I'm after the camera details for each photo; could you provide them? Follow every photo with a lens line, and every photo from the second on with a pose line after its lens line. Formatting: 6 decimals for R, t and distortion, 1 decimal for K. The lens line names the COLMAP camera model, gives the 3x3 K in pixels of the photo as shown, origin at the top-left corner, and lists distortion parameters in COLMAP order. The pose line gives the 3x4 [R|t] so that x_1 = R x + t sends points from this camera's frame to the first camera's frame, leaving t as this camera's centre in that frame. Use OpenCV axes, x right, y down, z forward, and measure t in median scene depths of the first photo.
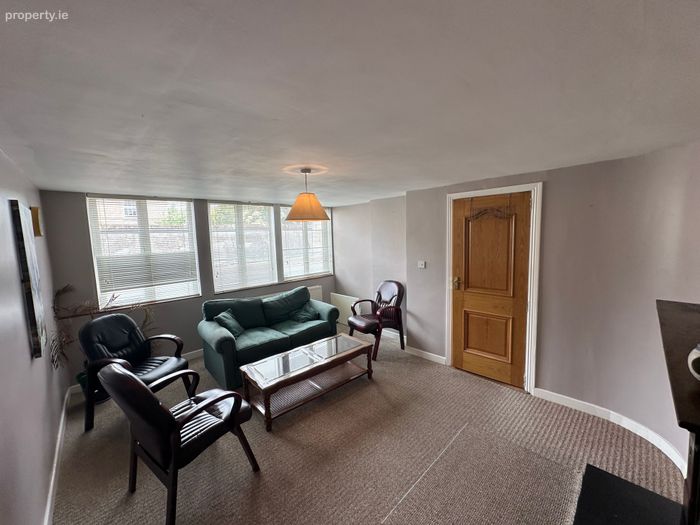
lens RADIAL K [[278.1, 0, 351.1], [0, 278.1, 262.5], [0, 0, 1]] dist [-0.004558, 0.002367]
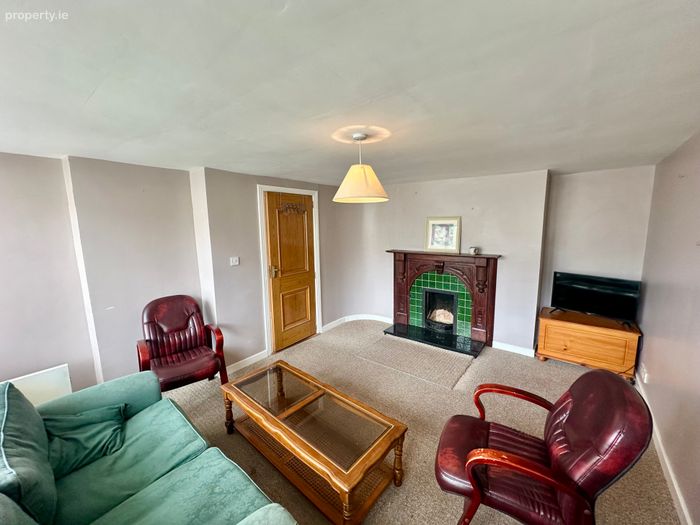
lens RADIAL K [[278.1, 0, 350.3], [0, 278.1, 259.2], [0, 0, 1]] dist [-0.004558, 0.002367]
pose [[-0.135636, -0.105959, 0.985076, -0.746691], [0.113515, 0.986055, 0.121694, -0.074278], [-0.984234, 0.128327, -0.121716, 0.907099]]
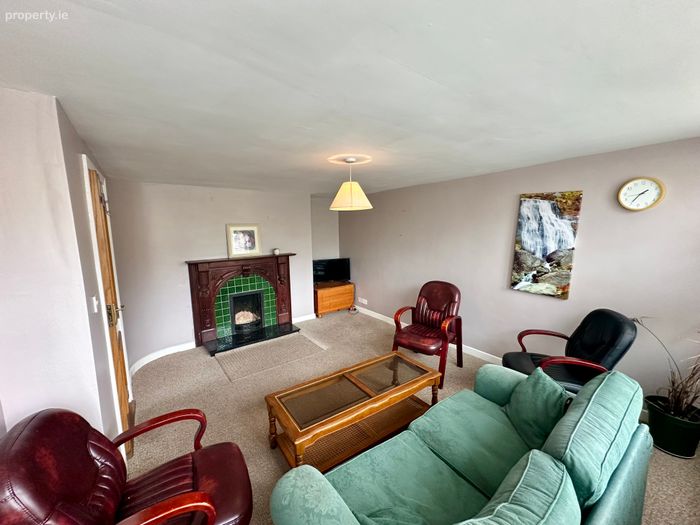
lens RADIAL K [[278.1, 0, 349.4], [0, 278.1, 261.7], [0, 0, 1]] dist [-0.004558, 0.002367]
pose [[-0.989163, 0.020232, 0.145420, 0.222405], [0.053277, 0.972411, 0.227108, -0.242293], [-0.136813, 0.232394, -0.962951, 2.219706]]
